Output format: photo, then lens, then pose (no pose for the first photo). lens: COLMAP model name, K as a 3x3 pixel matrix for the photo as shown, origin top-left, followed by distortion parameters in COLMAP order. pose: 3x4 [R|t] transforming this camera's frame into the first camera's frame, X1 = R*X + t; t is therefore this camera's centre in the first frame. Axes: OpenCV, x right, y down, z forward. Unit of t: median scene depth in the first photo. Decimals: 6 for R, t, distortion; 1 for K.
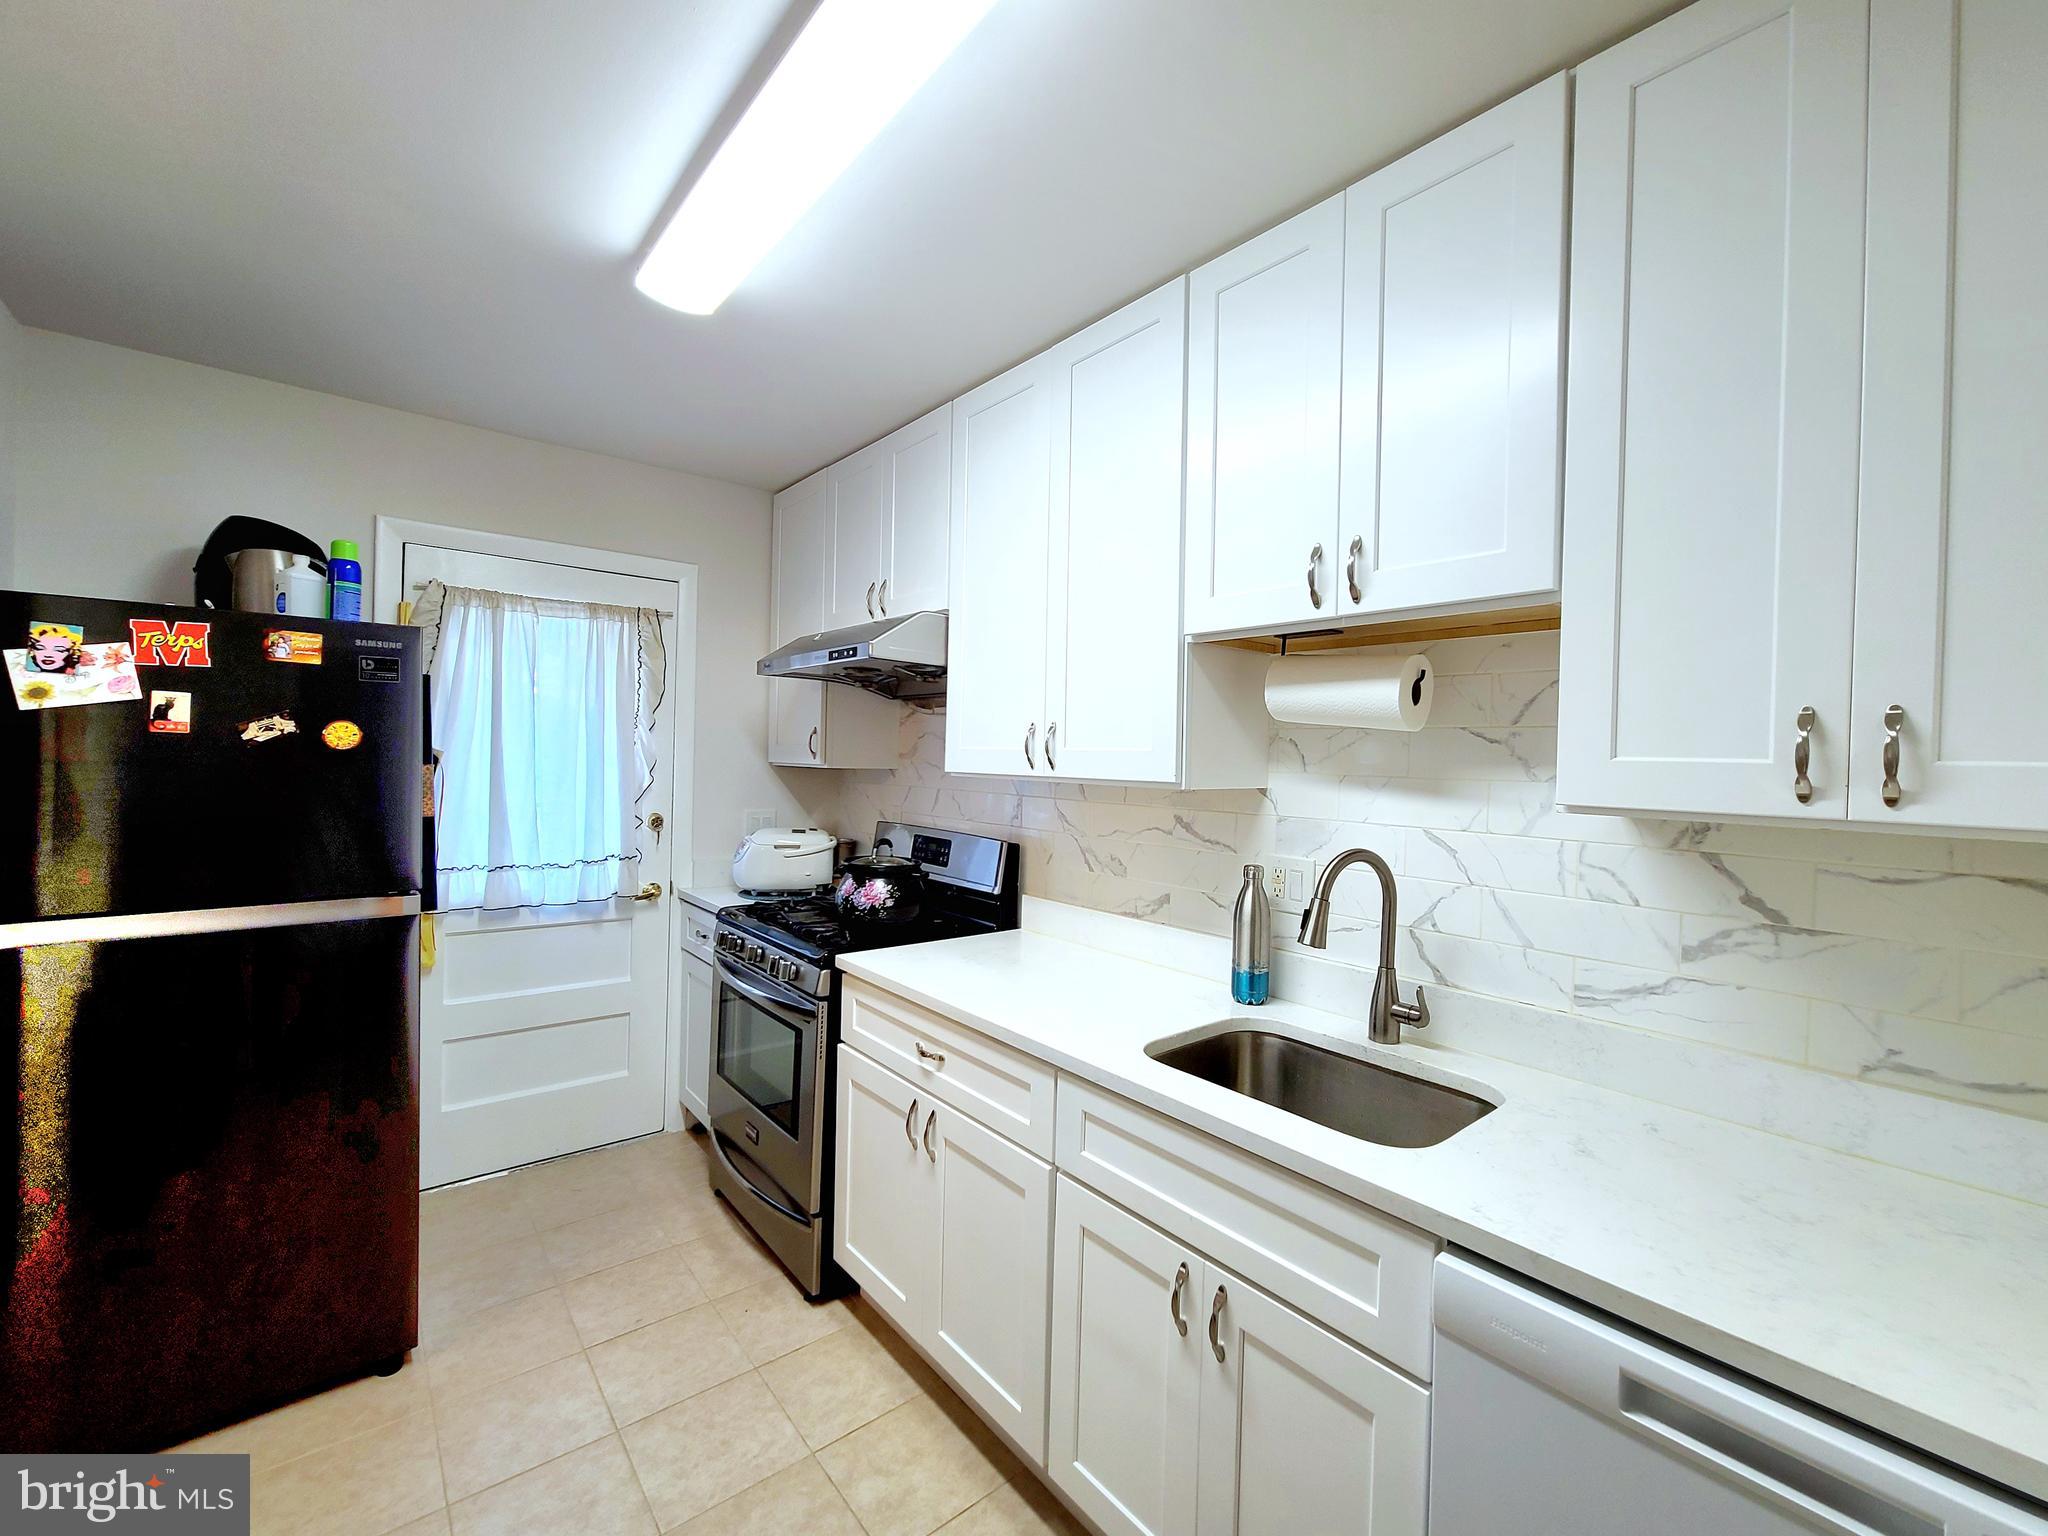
lens RADIAL K [[842.5, 0, 1022.2], [0, 842.5, 766.9], [0, 0, 1]] dist [-0.001678, -0.000552]
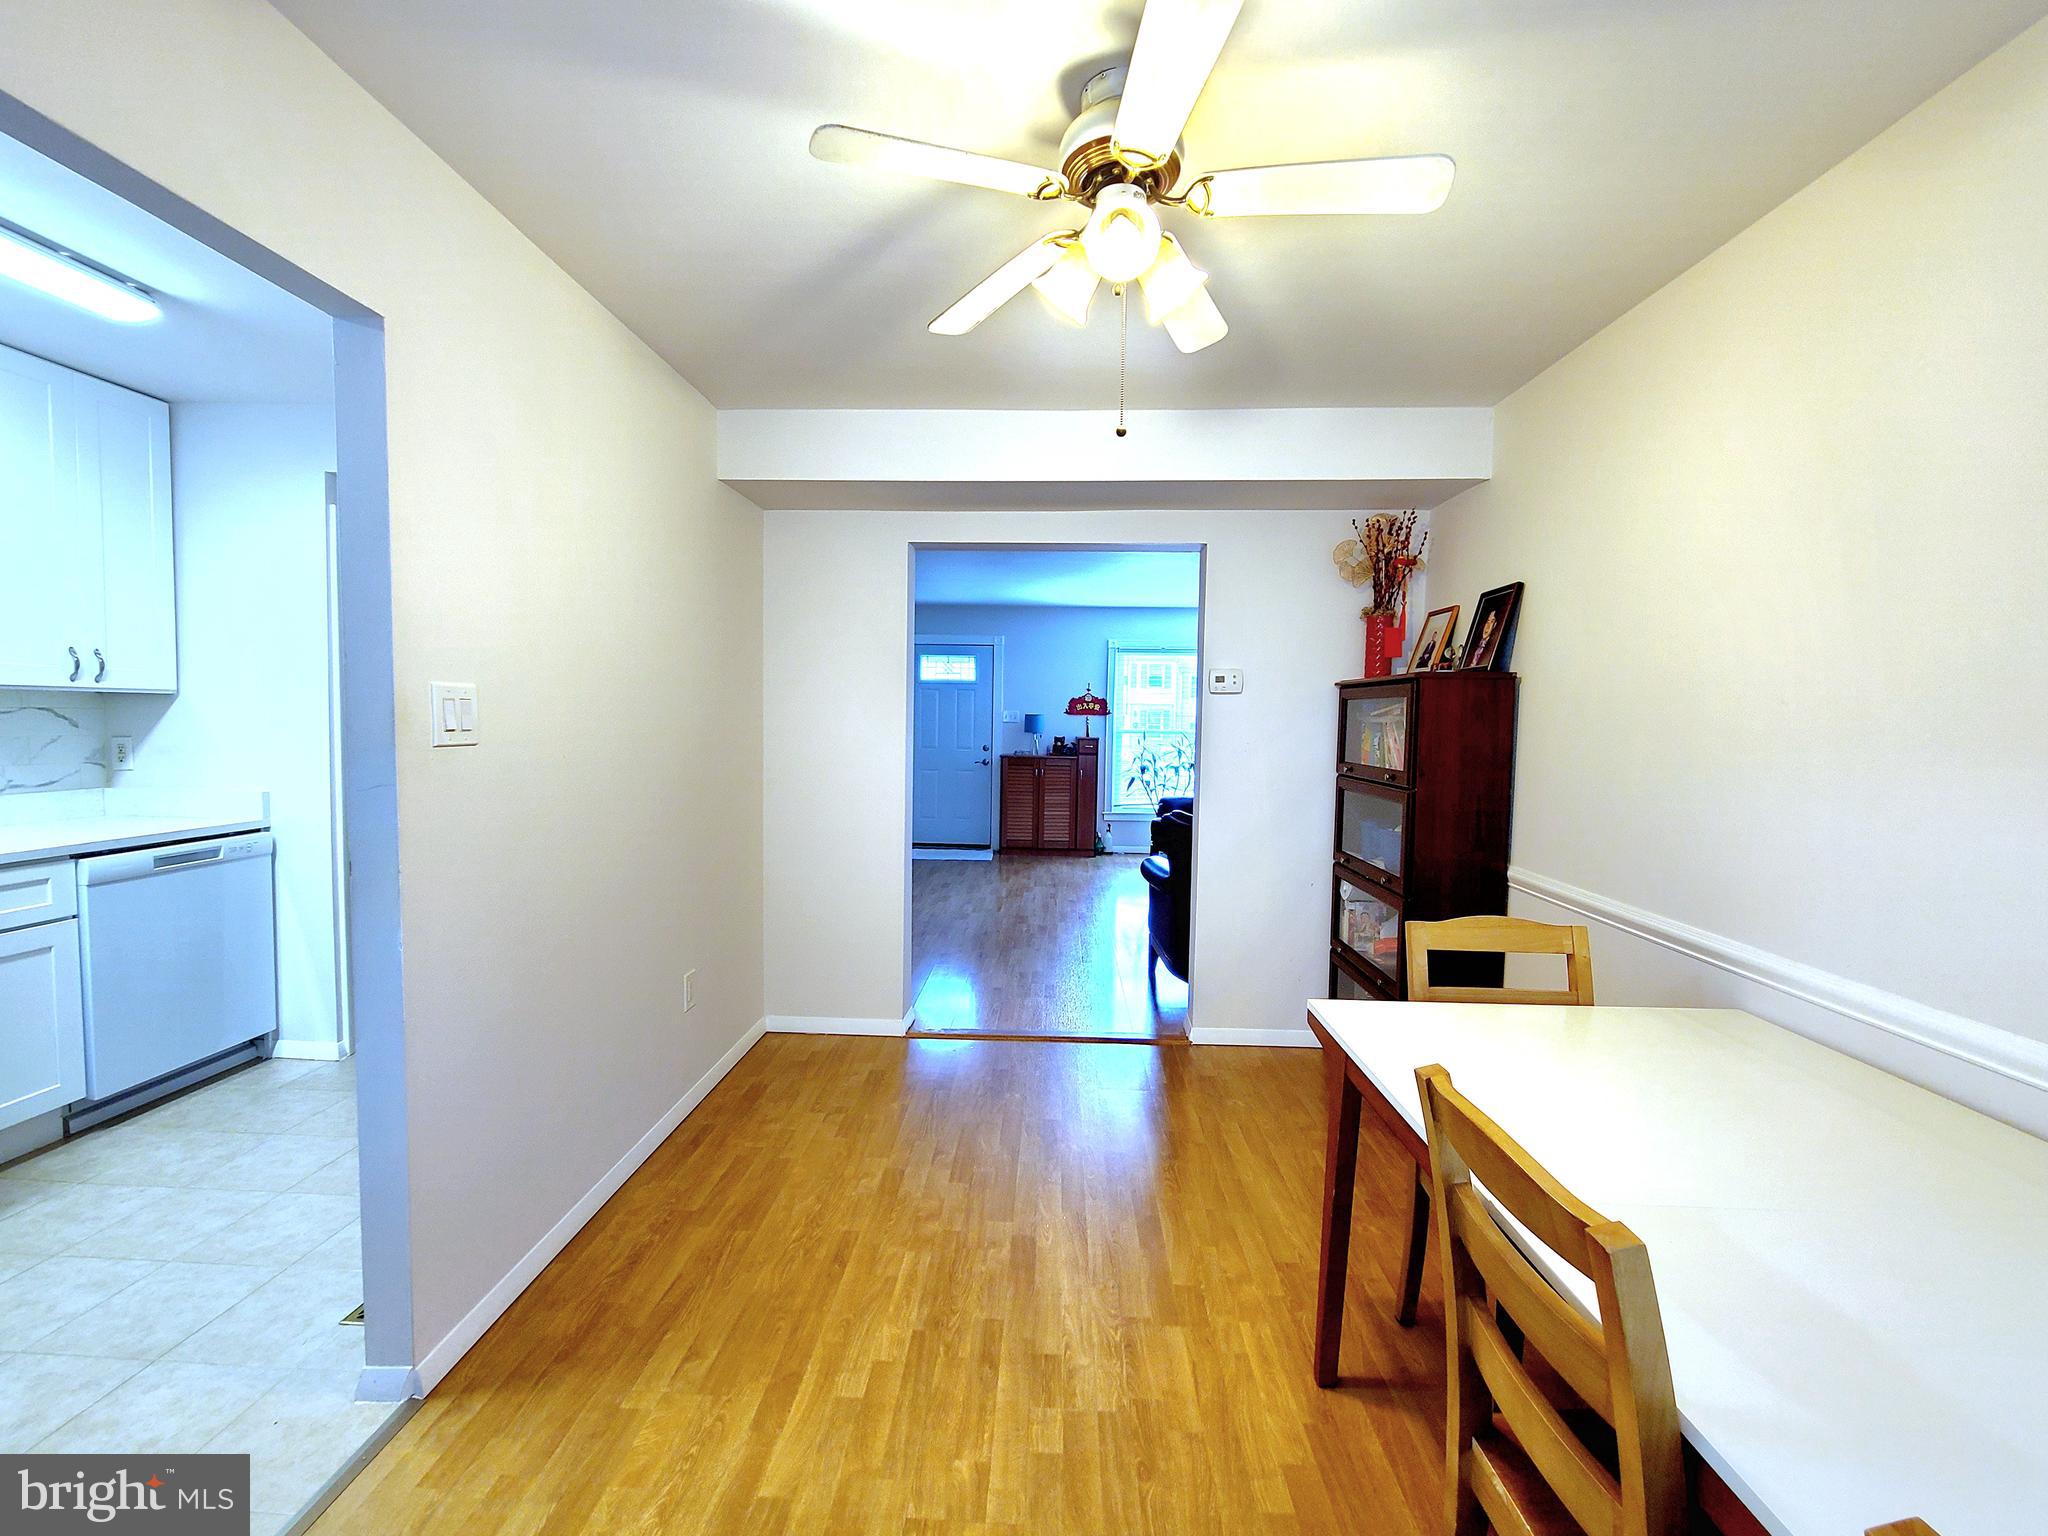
lens RADIAL K [[842.5, 0, 1022.2], [0, 842.5, 766.9], [0, 0, 1]] dist [-0.001678, -0.000552]
pose [[-0.740243, -0.080142, 0.667546, -1.781169], [-0.030140, 0.995828, 0.086132, -0.005125], [-0.671663, 0.043639, -0.739570, 0.514286]]
